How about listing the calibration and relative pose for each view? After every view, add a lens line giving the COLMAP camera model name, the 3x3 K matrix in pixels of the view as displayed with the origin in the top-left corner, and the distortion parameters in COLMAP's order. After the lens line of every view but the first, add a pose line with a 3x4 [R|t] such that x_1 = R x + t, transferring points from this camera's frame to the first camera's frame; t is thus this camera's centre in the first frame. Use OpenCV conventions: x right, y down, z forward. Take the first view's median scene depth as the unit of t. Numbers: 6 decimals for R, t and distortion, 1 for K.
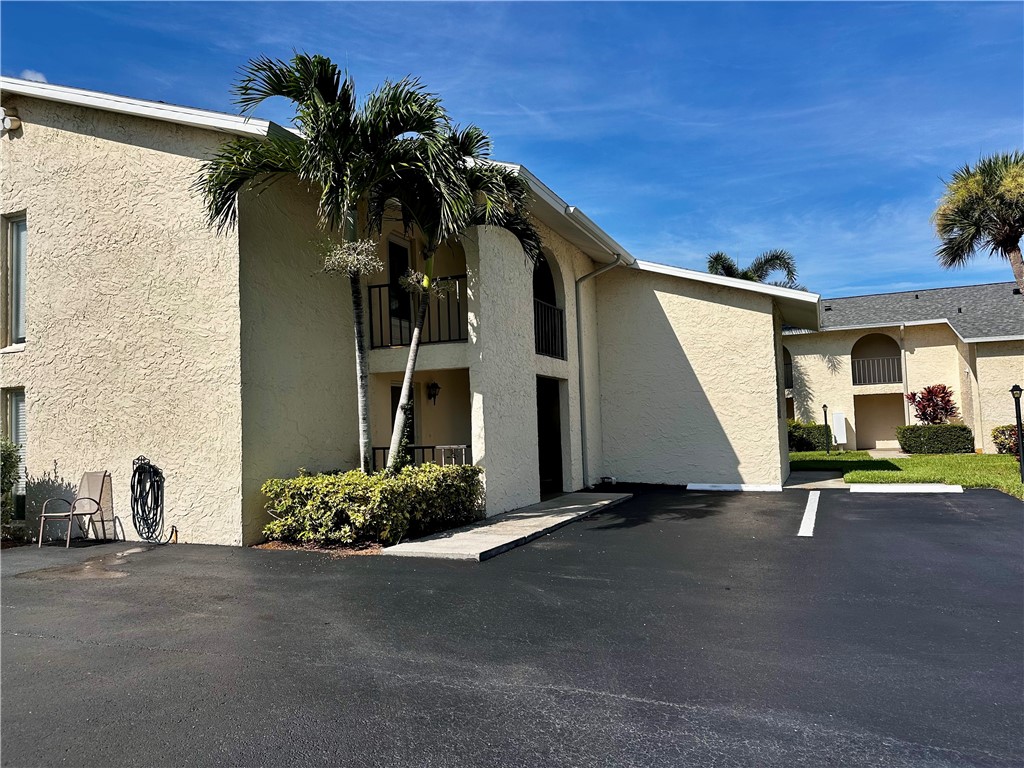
lens RADIAL K [[709.3, 0, 502.7], [0, 709.3, 382.5], [0, 0, 1]] dist [0.057405, -0.090143]
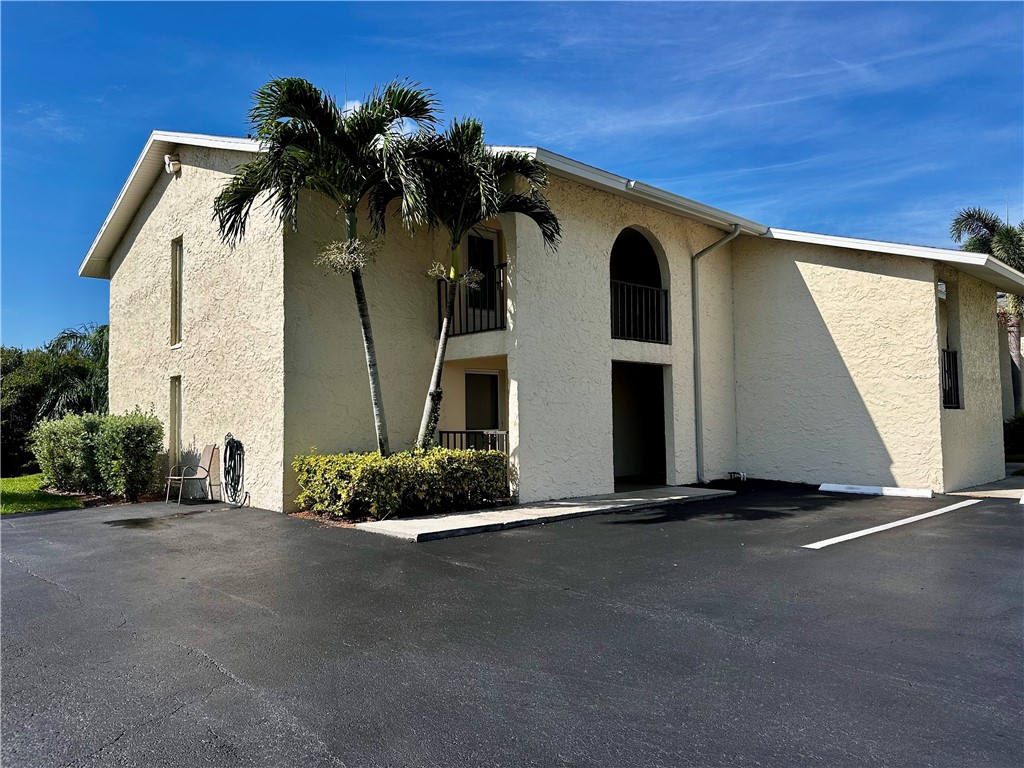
lens RADIAL K [[709.3, 0, 502.7], [0, 709.3, 382.5], [0, 0, 1]] dist [0.057405, -0.090143]
pose [[0.916996, -0.001689, -0.398892, 0.255174], [0.009324, 0.999809, 0.017202, 0.000874], [0.398787, -0.019494, 0.916837, 0.051509]]
